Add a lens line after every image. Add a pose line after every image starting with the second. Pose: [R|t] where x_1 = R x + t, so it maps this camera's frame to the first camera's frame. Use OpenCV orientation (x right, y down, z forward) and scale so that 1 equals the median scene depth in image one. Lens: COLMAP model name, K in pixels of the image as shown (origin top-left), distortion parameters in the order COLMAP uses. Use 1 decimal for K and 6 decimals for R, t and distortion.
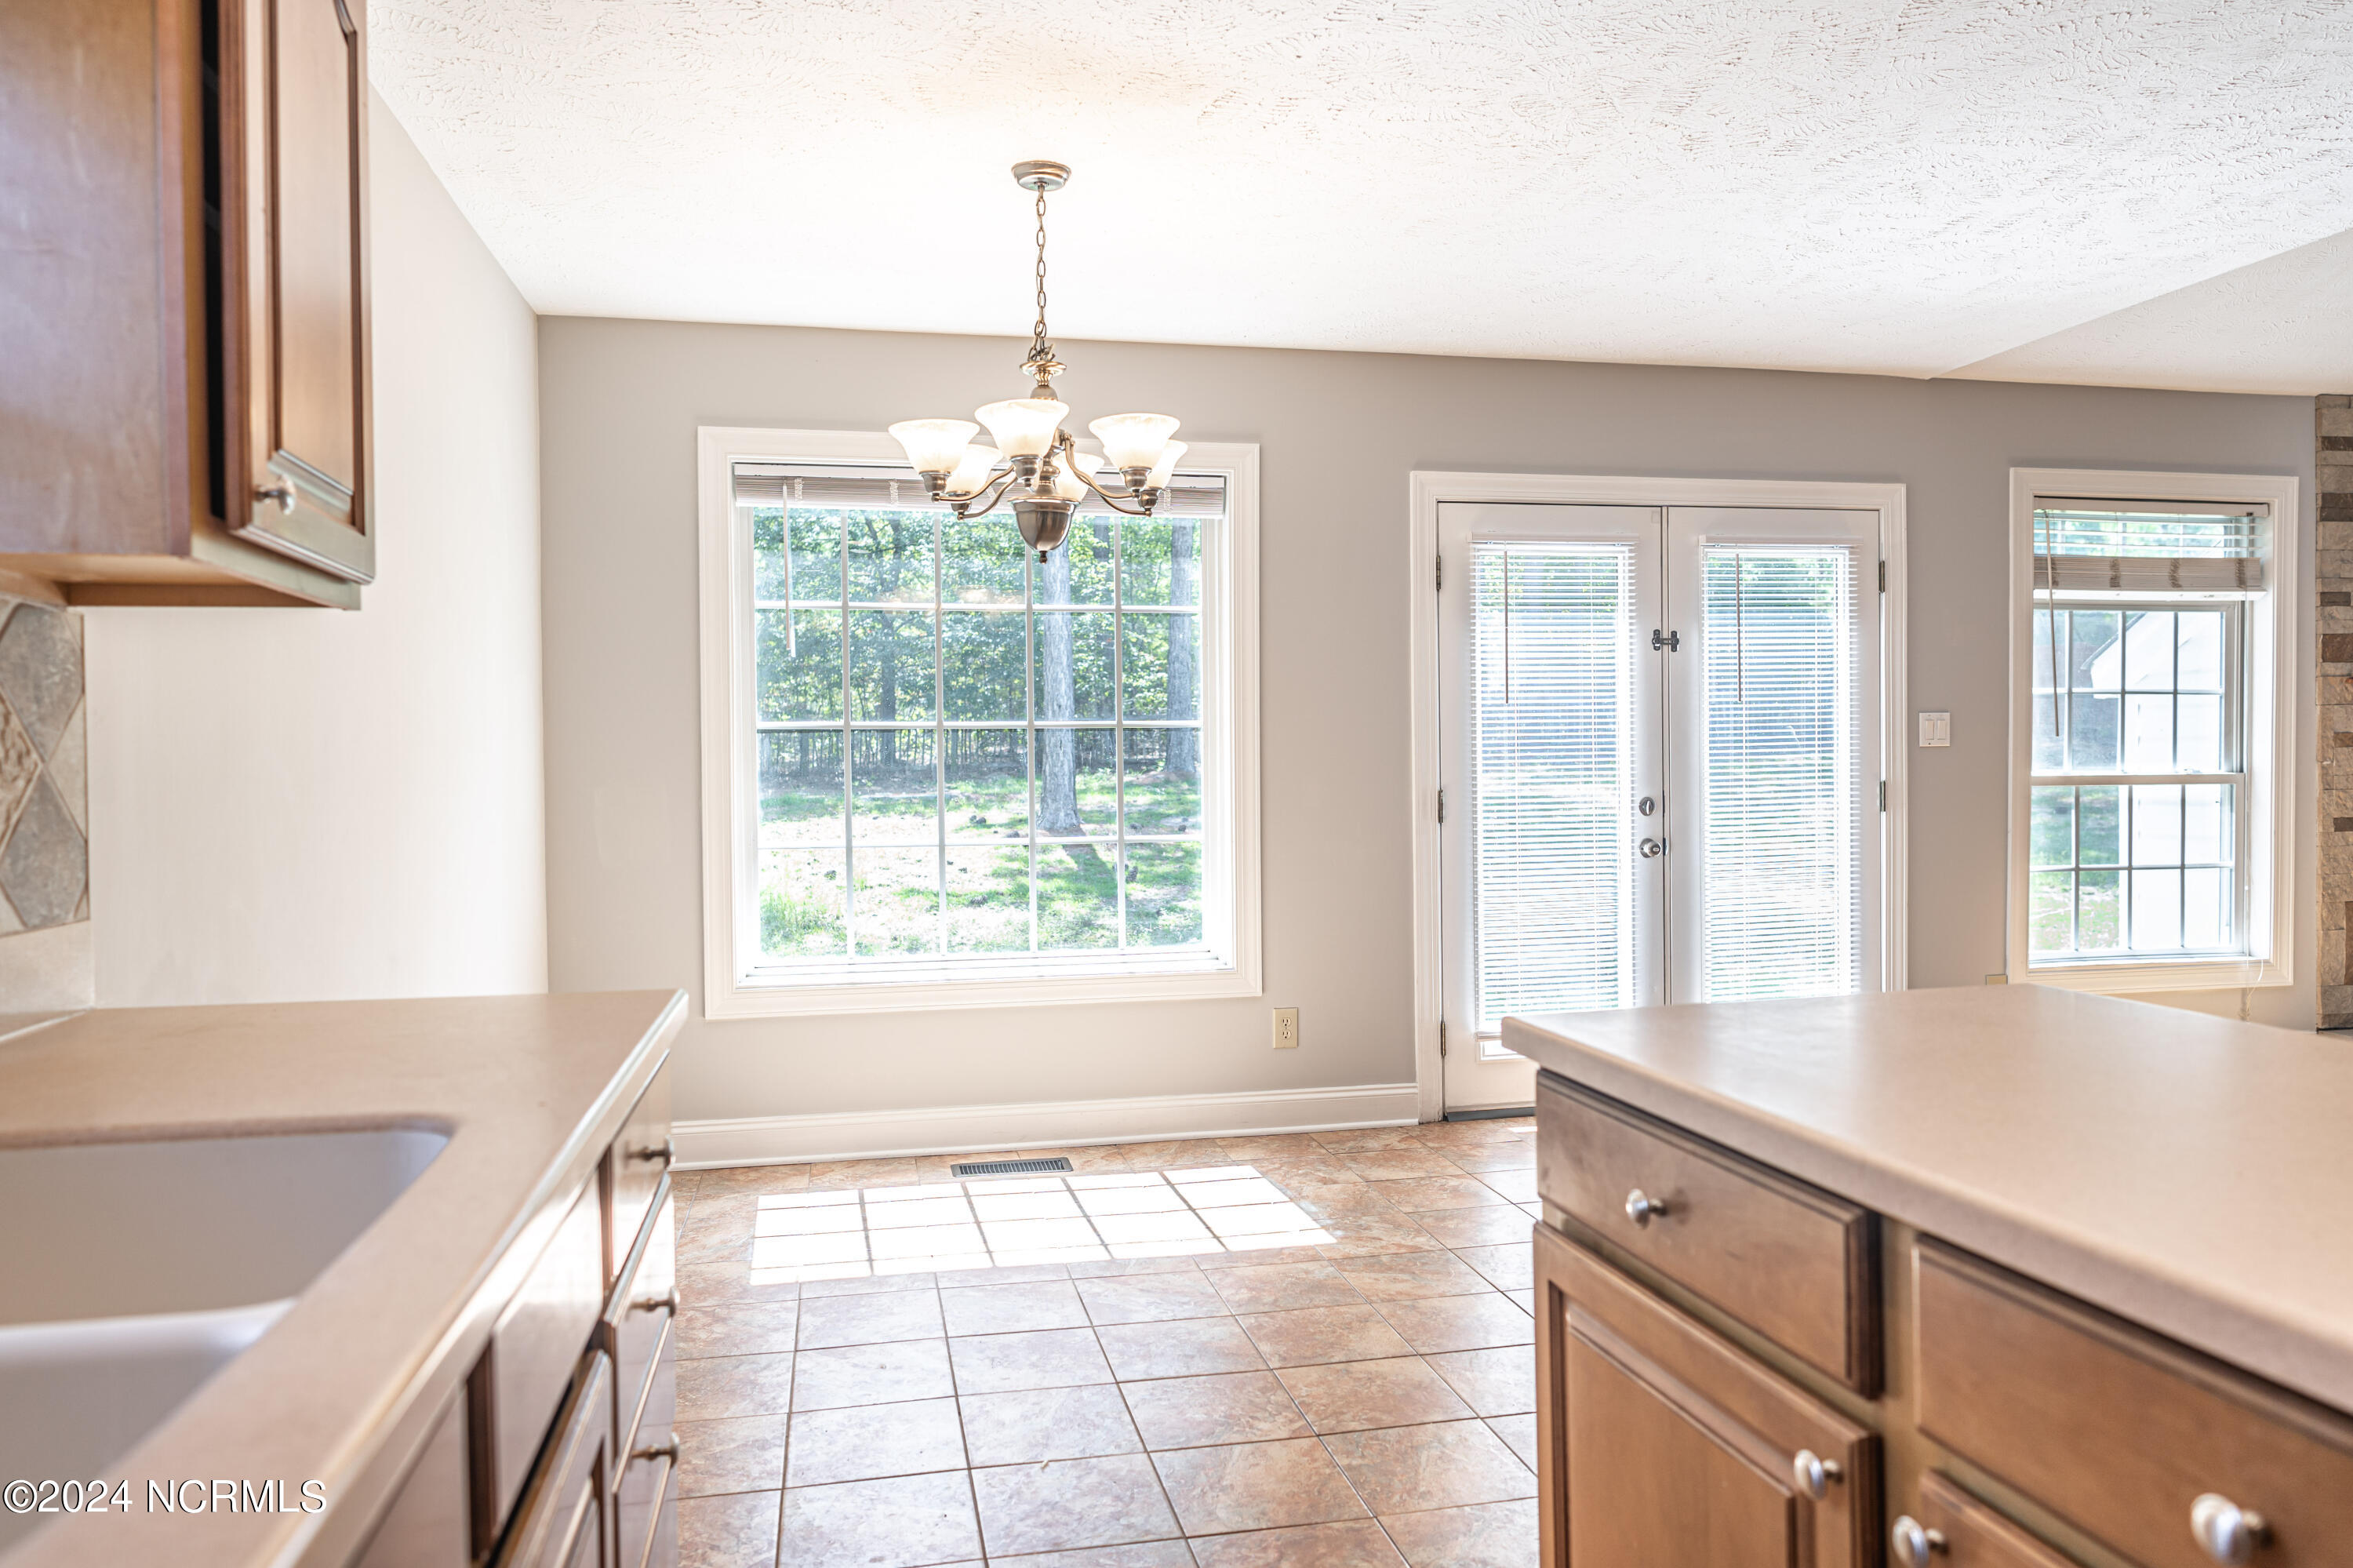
lens RADIAL K [[1560.4, 0, 1168.7], [0, 1560.4, 788.6], [0, 0, 1]] dist [0.000160, 0.003792]
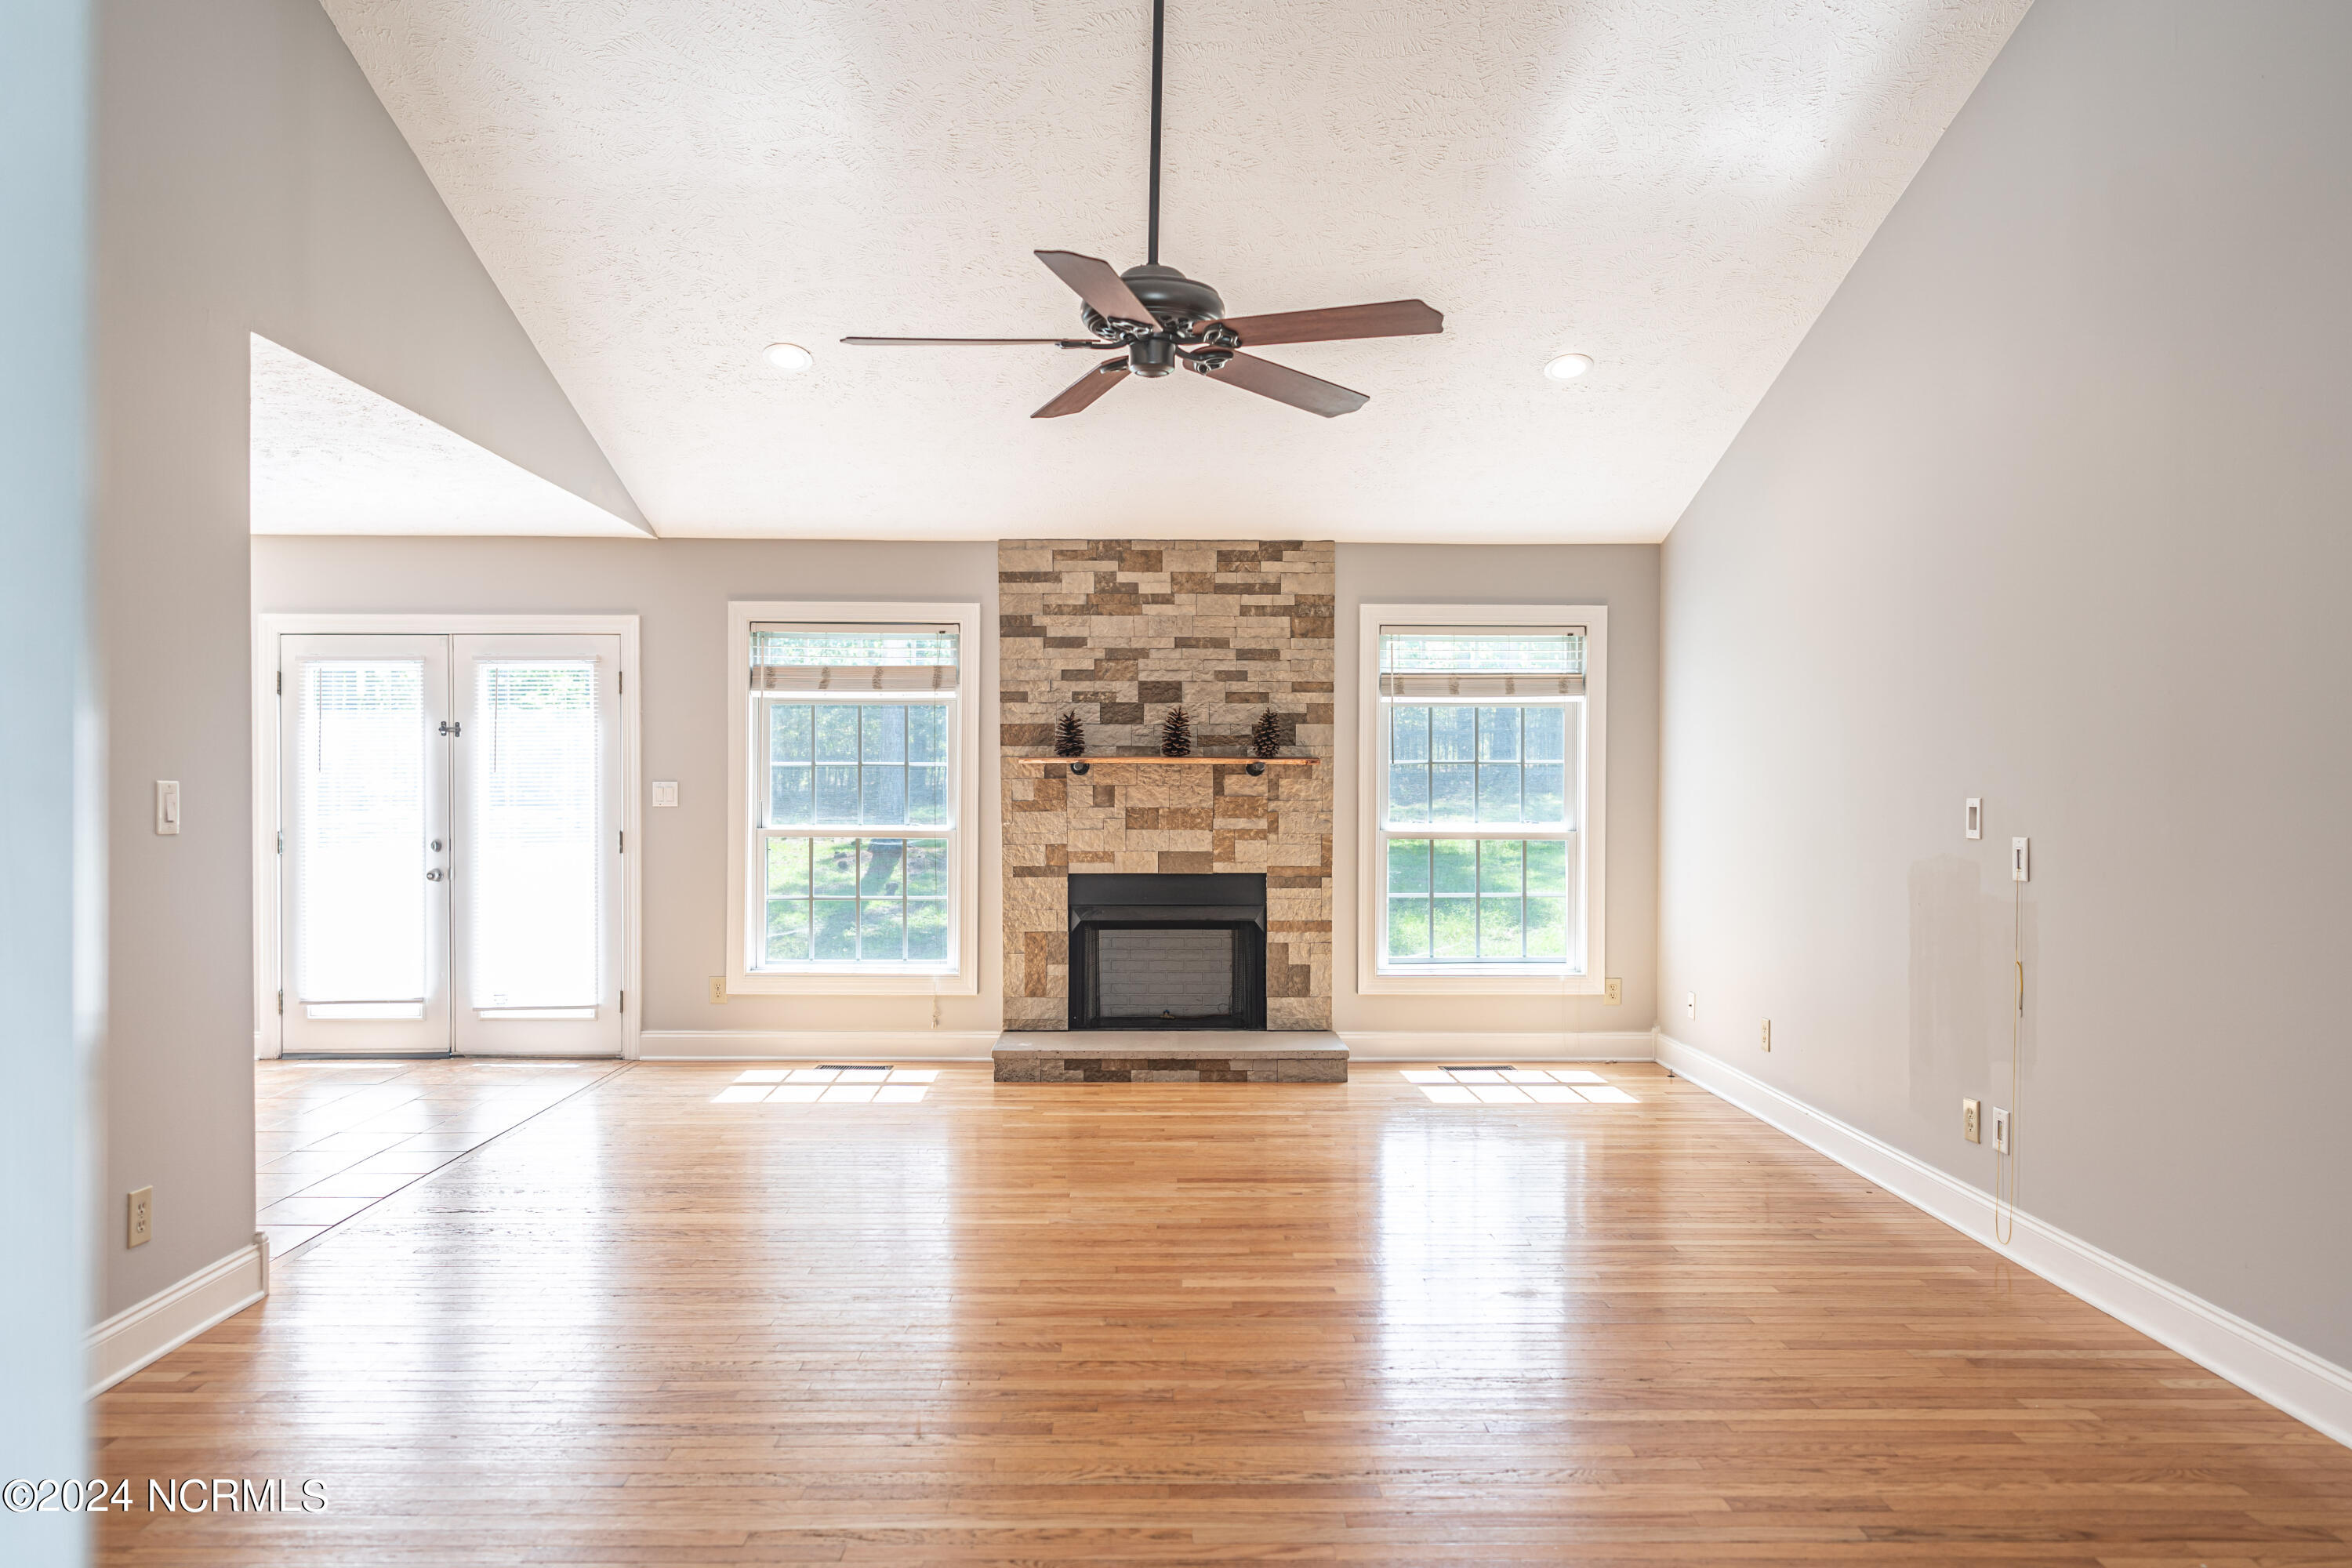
lens RADIAL K [[1559.7, 0, 1168.2], [0, 1559.7, 788.6], [0, 0, 1]] dist [0.000160, 0.003792]
pose [[0.981342, 0.015282, -0.191661, 1.177982], [-0.018140, 0.999749, -0.013165, -0.032559], [0.191412, 0.016396, 0.981373, -0.252646]]
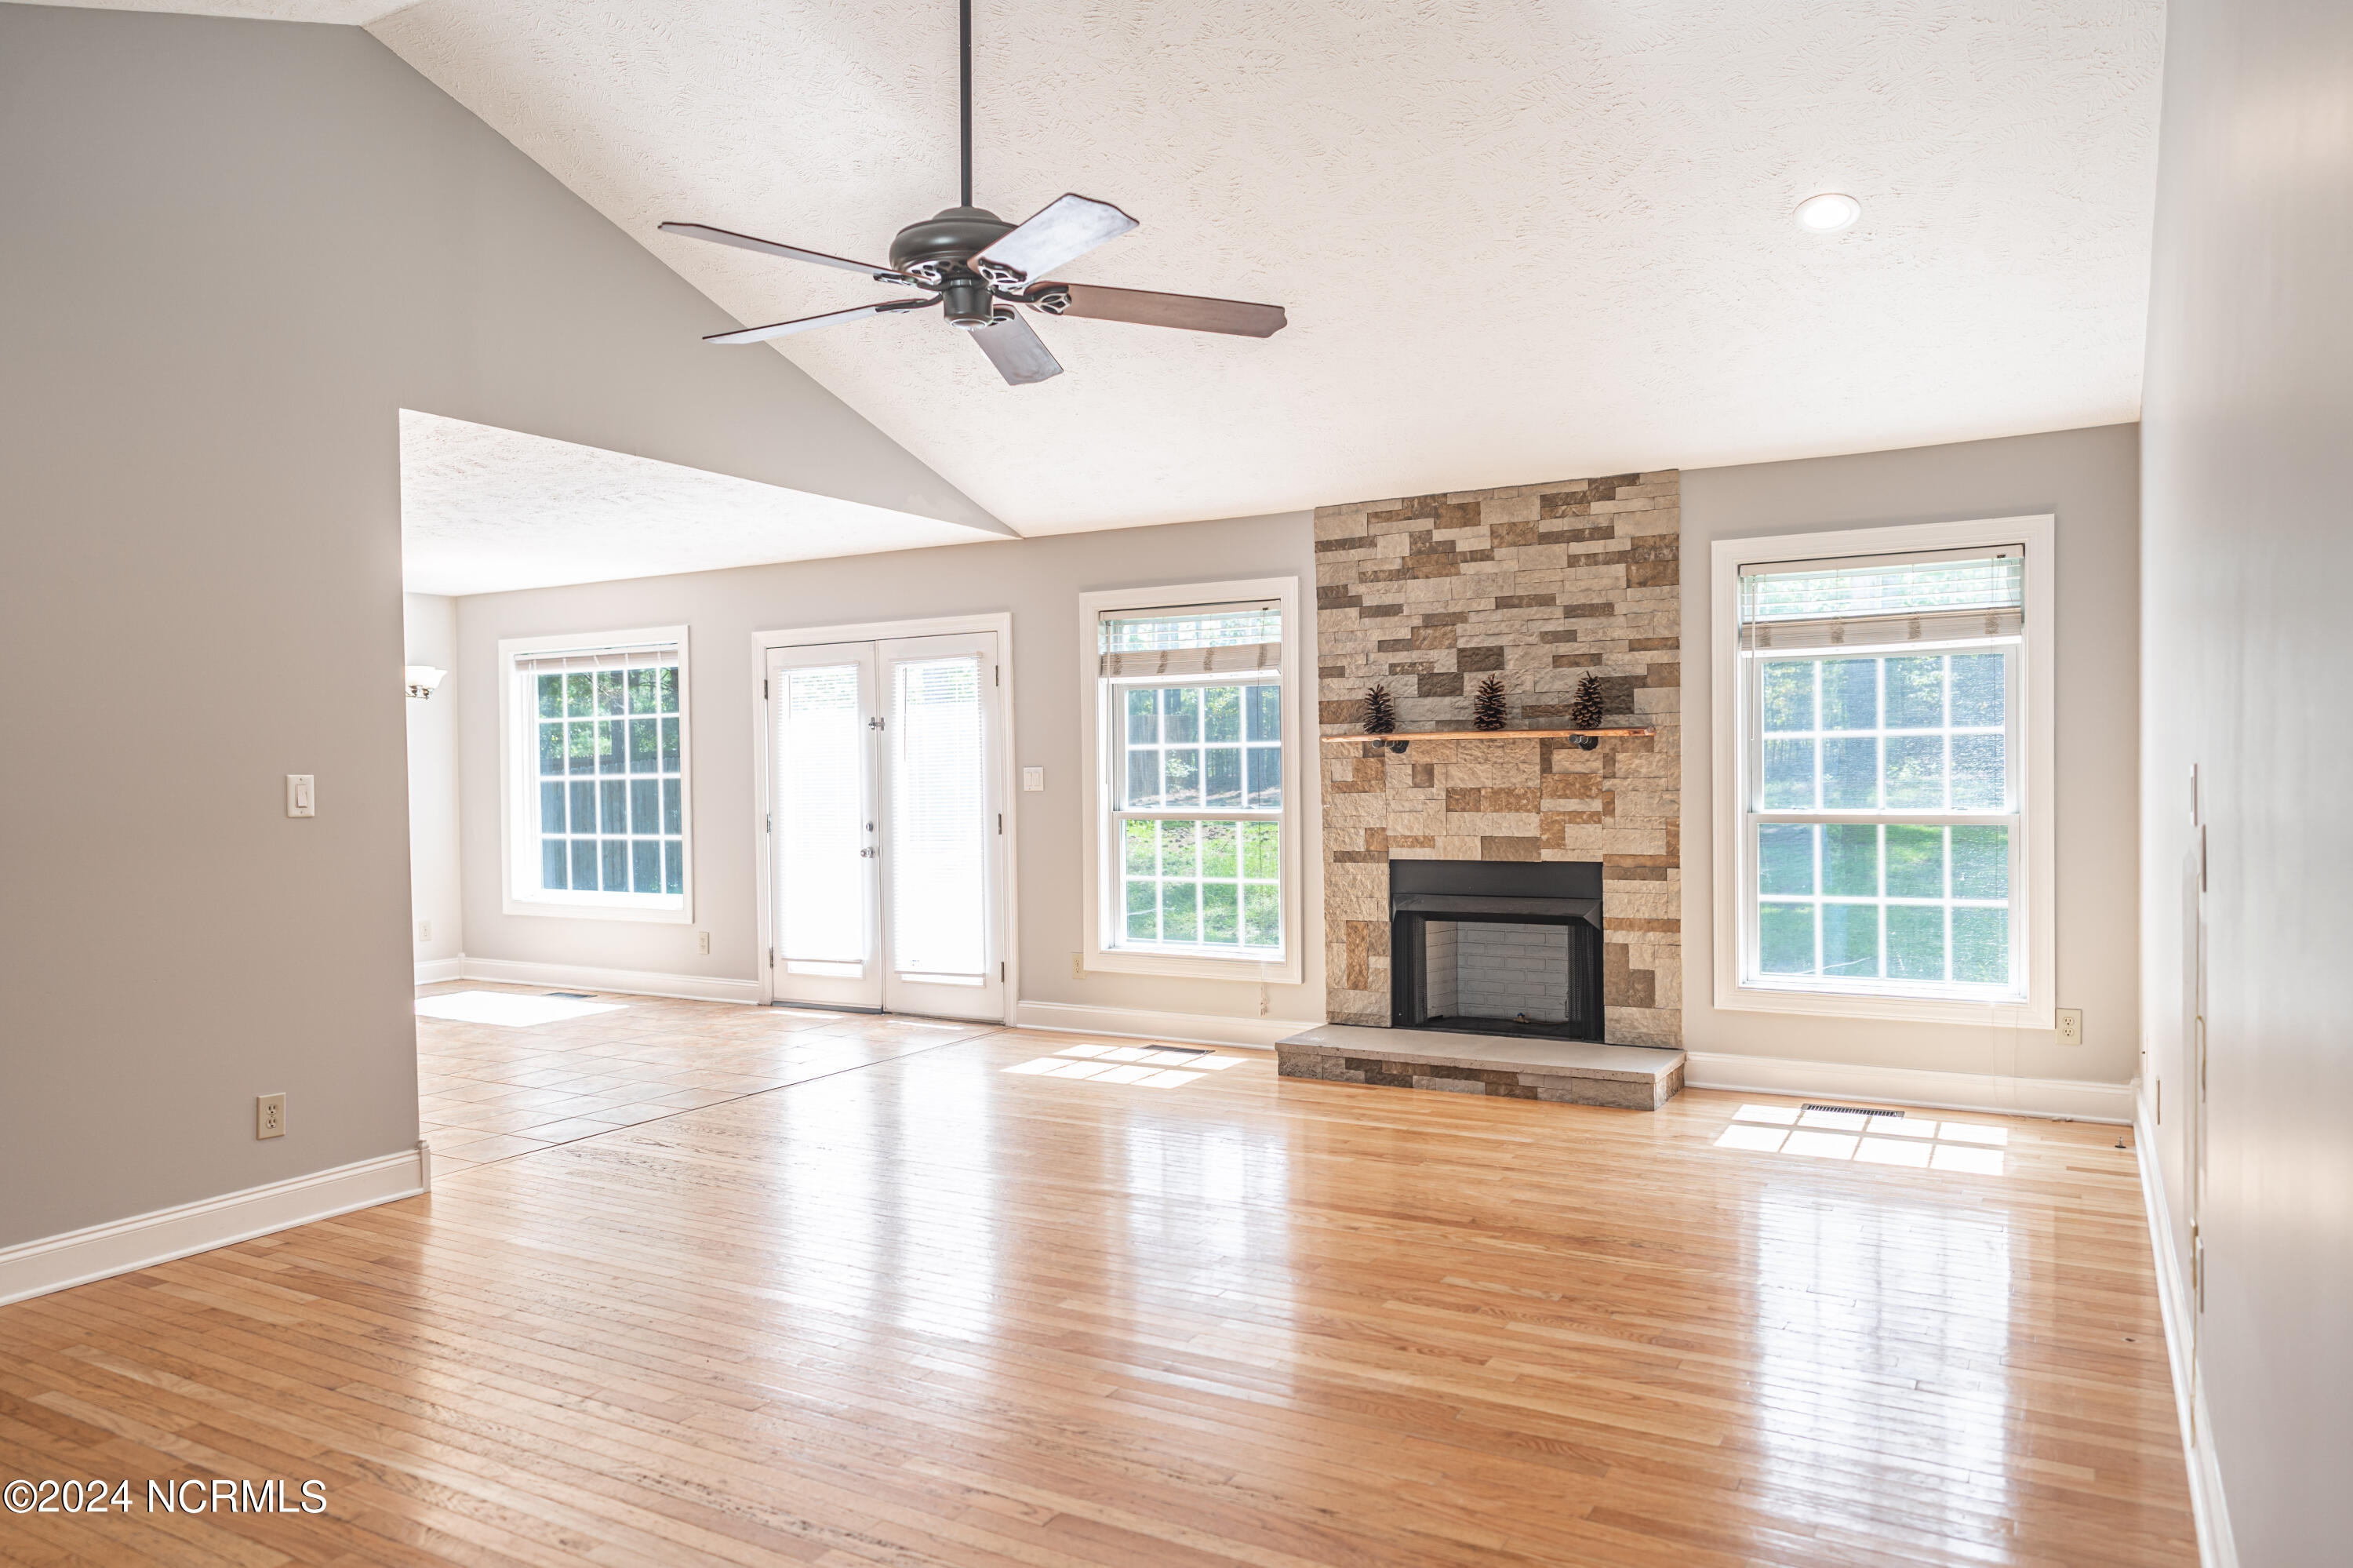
lens RADIAL K [[1560.4, 0, 1168.7], [0, 1560.4, 788.6], [0, 0, 1]] dist [0.000160, 0.003792]
pose [[0.746141, 0.009503, -0.665720, 1.542088], [-0.008069, 0.999954, 0.005229, -0.037397], [0.665739, 0.001470, 0.746184, 0.002431]]
